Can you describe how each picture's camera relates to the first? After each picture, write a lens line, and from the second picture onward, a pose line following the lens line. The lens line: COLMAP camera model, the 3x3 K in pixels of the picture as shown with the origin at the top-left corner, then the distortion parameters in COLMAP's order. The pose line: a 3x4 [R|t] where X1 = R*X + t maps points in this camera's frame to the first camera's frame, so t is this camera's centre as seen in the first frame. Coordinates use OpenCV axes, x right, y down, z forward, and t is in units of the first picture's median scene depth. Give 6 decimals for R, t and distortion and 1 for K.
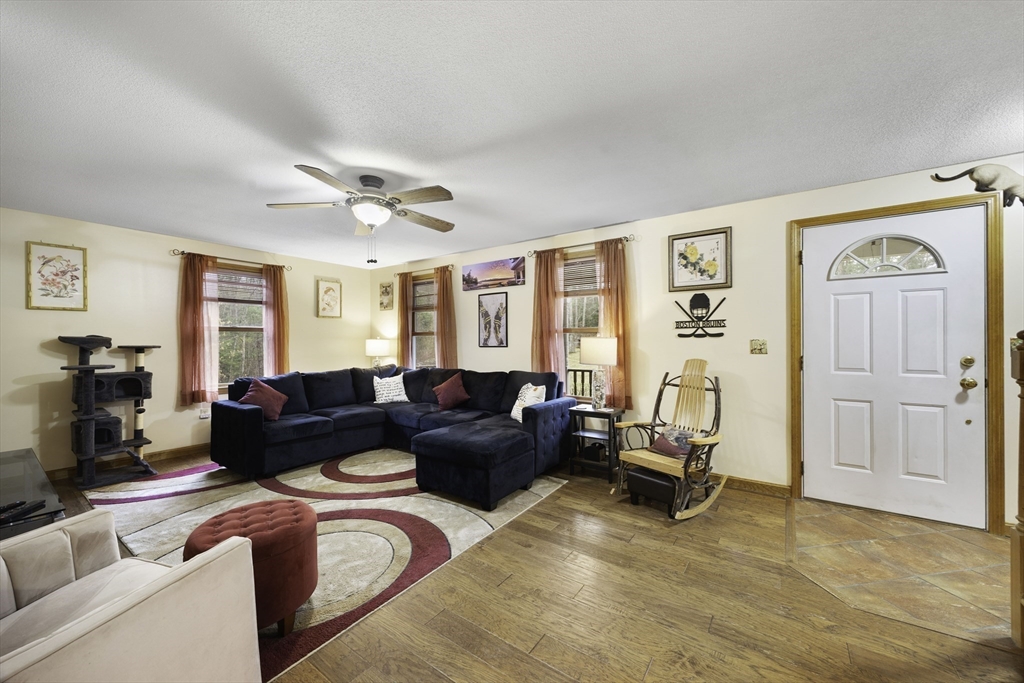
lens RADIAL K [[387.5, 0, 524.2], [0, 387.5, 342.2], [0, 0, 1]] dist [-0.003636, -0.000201]
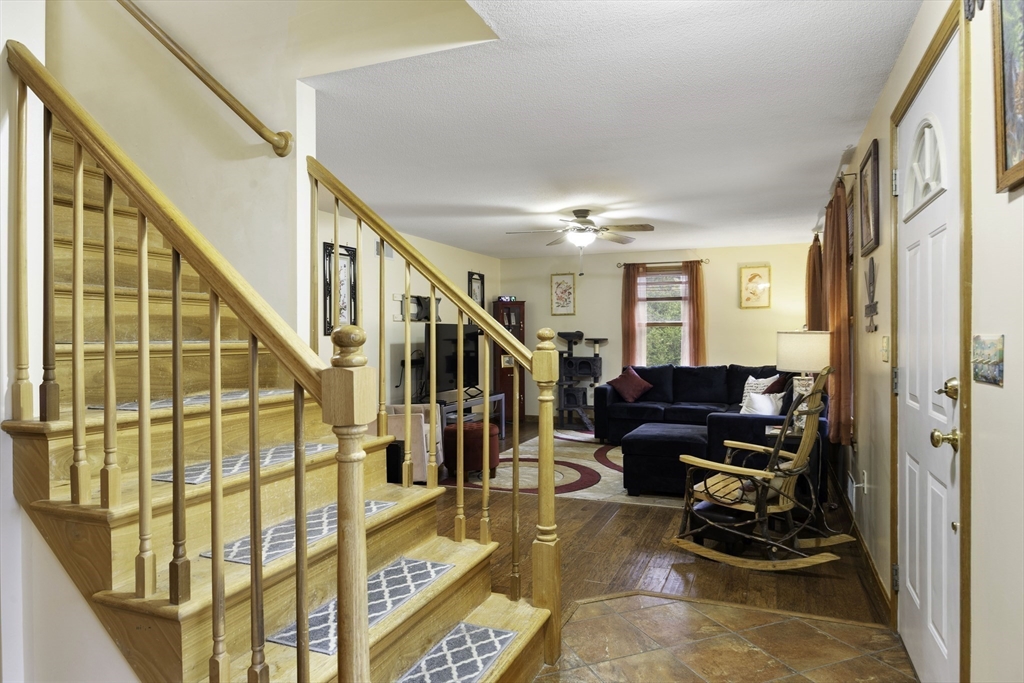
lens RADIAL K [[644.5, 0, 512.0], [0, 644.5, 341.5], [0, 0, 1]] dist [-0.001939, 0.000068]
pose [[0.201563, 0.013287, -0.979385, 1.087317], [0.000209, 0.999907, 0.013608, -0.010298], [0.979476, -0.002948, 0.201542, 0.220191]]
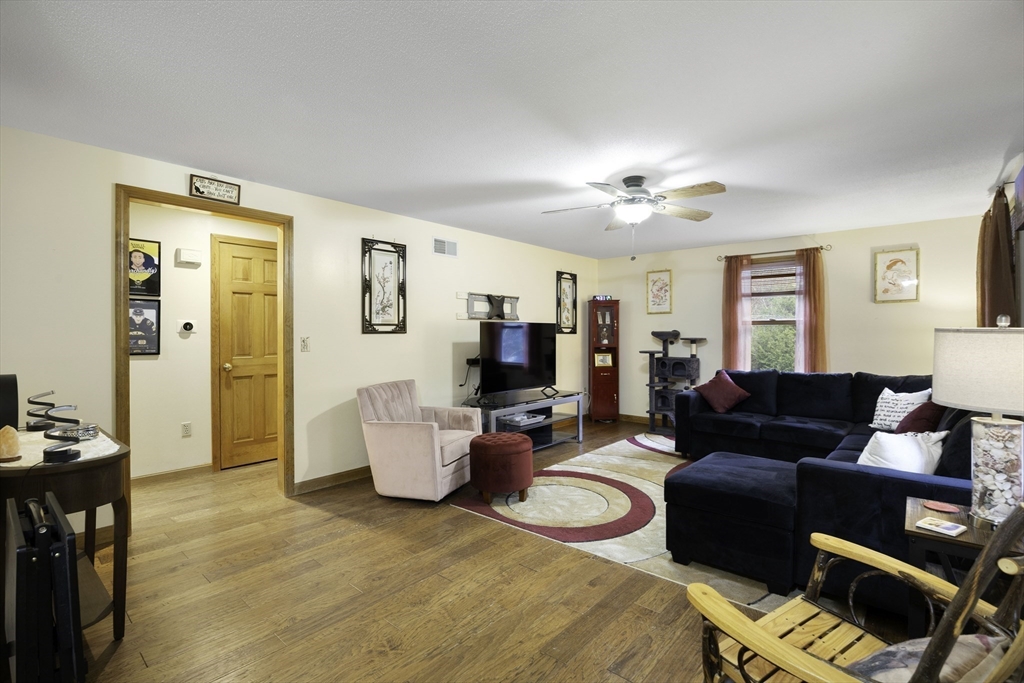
lens RADIAL K [[476.0, 0, 512.0], [0, 476.0, 341.5], [0, 0, 1]] dist [-0.014279, -0.000111]
pose [[-0.125705, 0.019577, -0.991875, 0.591682], [-0.002262, 0.999797, 0.020020, -0.008702], [0.992065, 0.004760, -0.125635, 0.545956]]
